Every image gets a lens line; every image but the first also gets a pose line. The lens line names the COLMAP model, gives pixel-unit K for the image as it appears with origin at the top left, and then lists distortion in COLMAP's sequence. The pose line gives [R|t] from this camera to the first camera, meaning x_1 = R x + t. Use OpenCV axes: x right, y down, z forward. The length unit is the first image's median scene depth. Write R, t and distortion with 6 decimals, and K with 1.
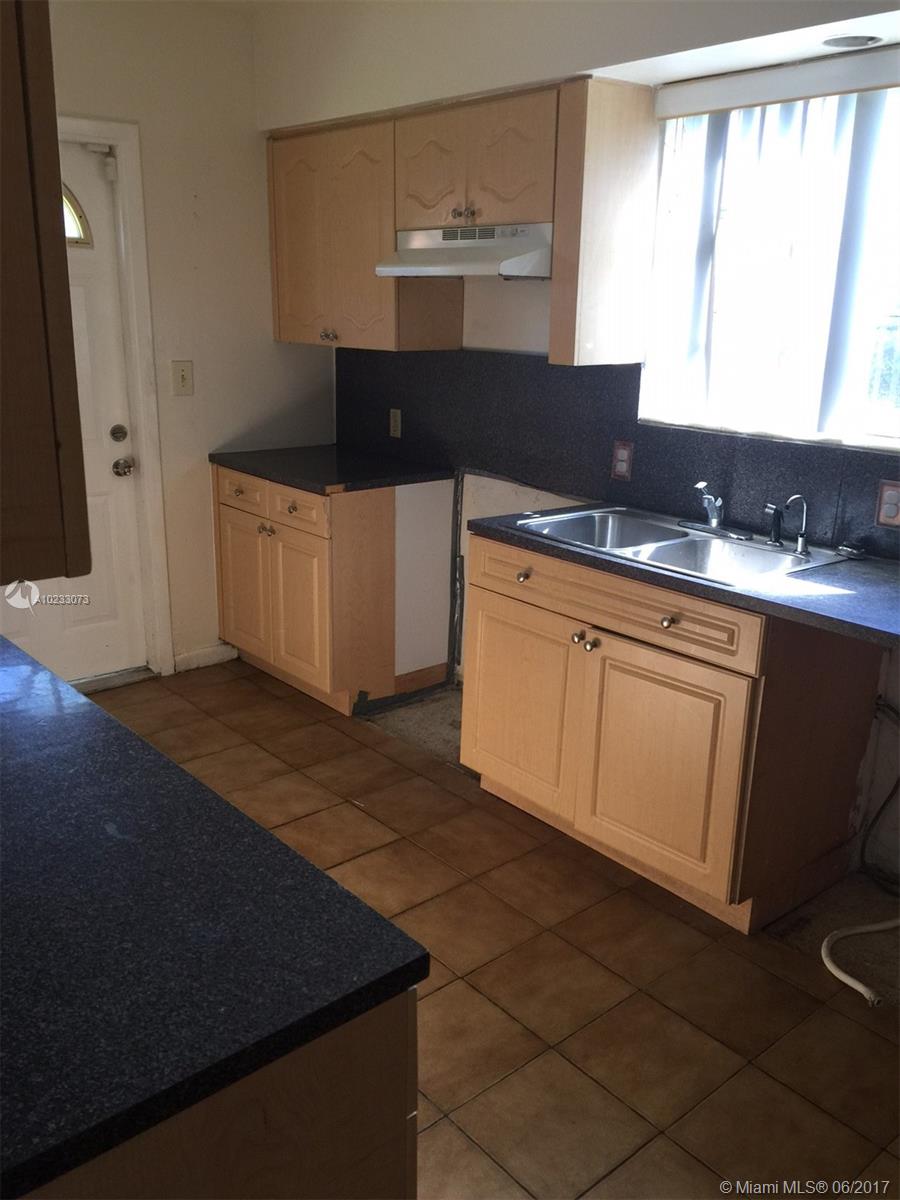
lens RADIAL K [[1034.2, 0, 450.0], [0, 1034.2, 600.0], [0, 0, 1]] dist [0.104557, -0.101931]
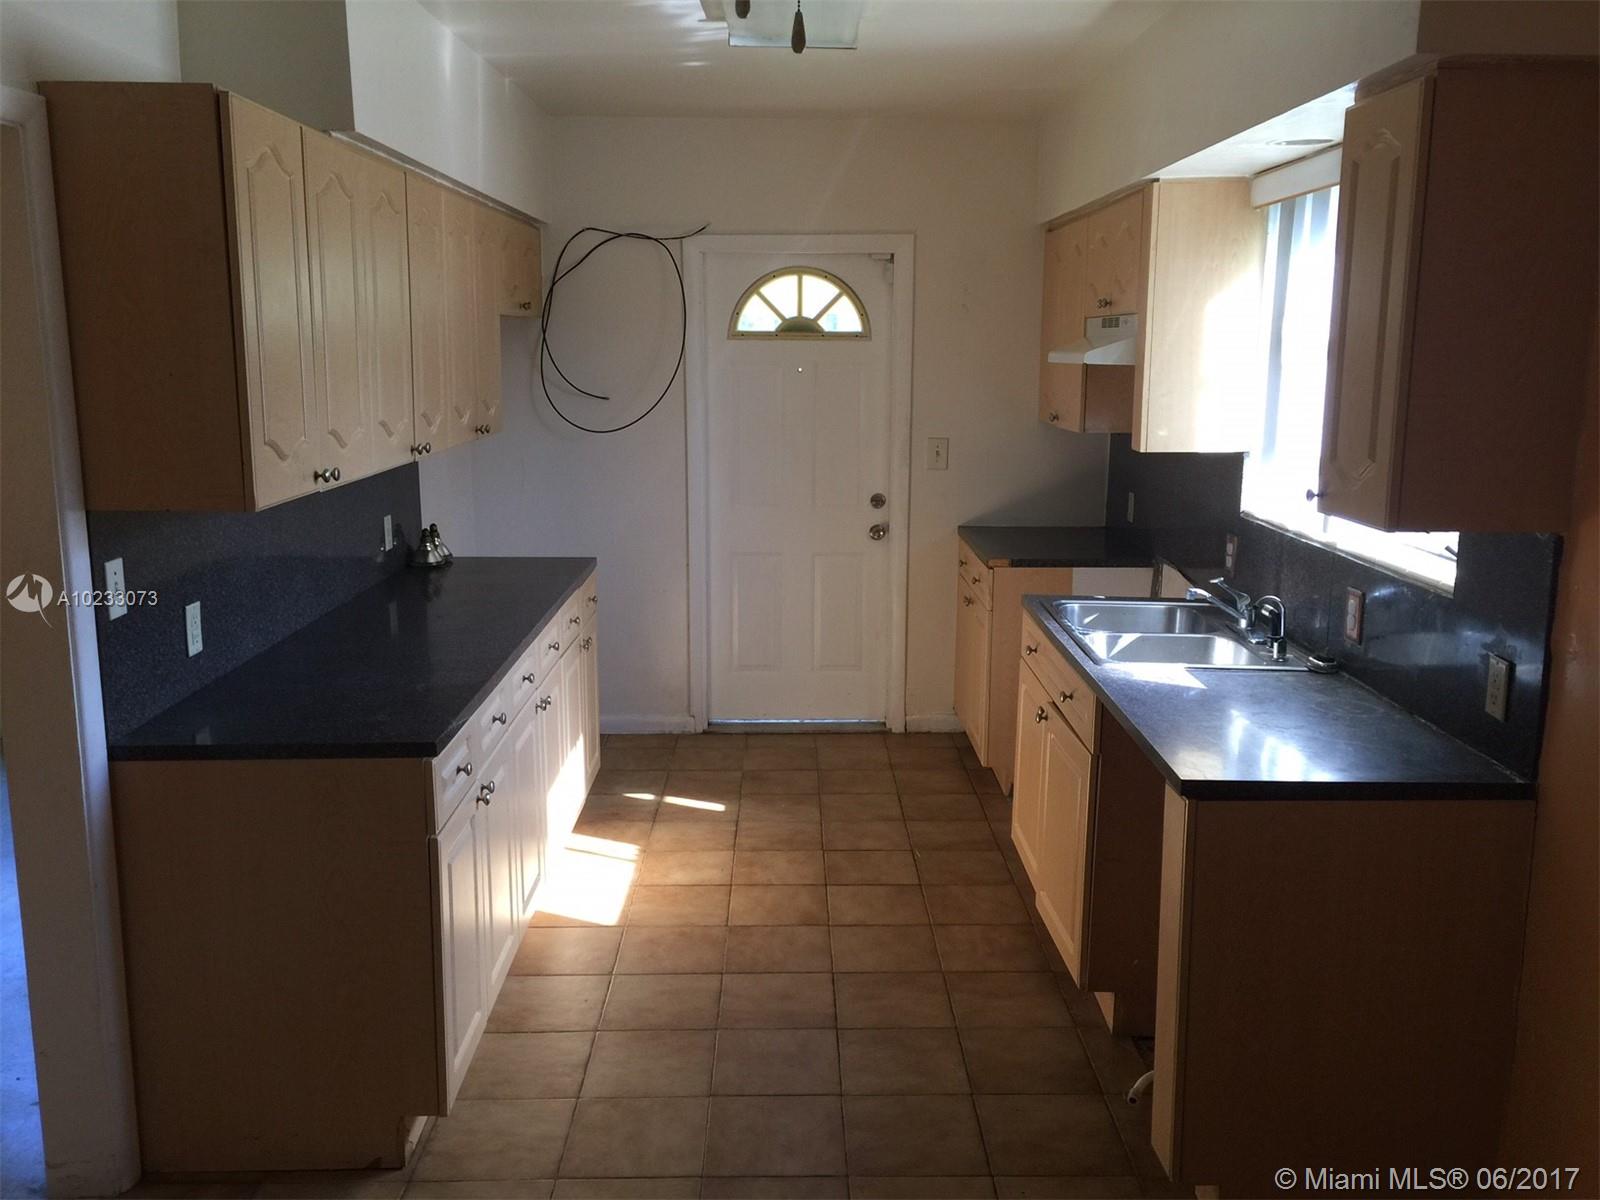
lens RADIAL K [[1378.9, 0, 800.0], [0, 1378.9, 600.0], [0, 0, 1]] dist [0.104557, -0.101931]
pose [[0.761470, 0.105818, -0.639504, 0.622172], [-0.173787, 0.983793, -0.044145, 0.023547], [0.624469, 0.144752, 0.767519, -0.165716]]
